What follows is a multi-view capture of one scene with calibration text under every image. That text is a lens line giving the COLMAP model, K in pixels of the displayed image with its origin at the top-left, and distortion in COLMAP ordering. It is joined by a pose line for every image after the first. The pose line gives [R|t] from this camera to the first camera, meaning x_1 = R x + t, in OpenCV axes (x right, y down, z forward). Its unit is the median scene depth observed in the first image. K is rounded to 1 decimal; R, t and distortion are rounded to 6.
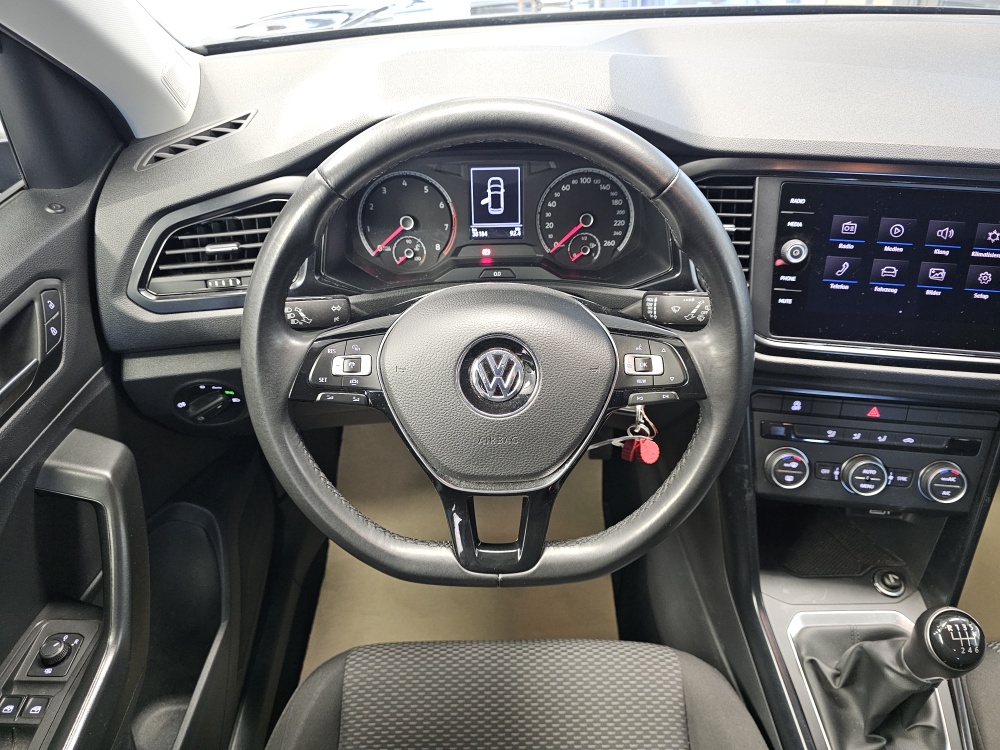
lens RADIAL K [[672.6, 0, 495.4], [0, 672.6, 377.4], [0, 0, 1]] dist [0.045427, -0.054436]
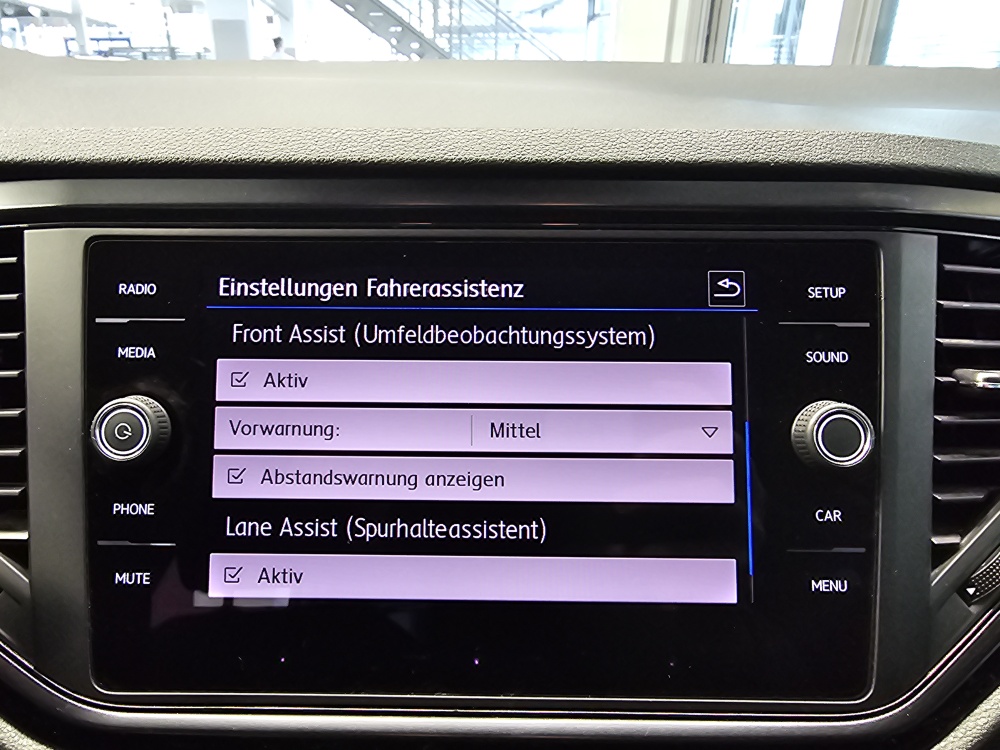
lens RADIAL K [[662.9, 0, 437.2], [0, 662.9, 374.0], [0, 0, 1]] dist [0.000631, 0.002137]
pose [[0.991634, -0.037163, 0.123613, 0.537716], [0.073537, 0.949700, -0.304405, -0.098152], [-0.106082, 0.310948, 0.944488, 0.650305]]
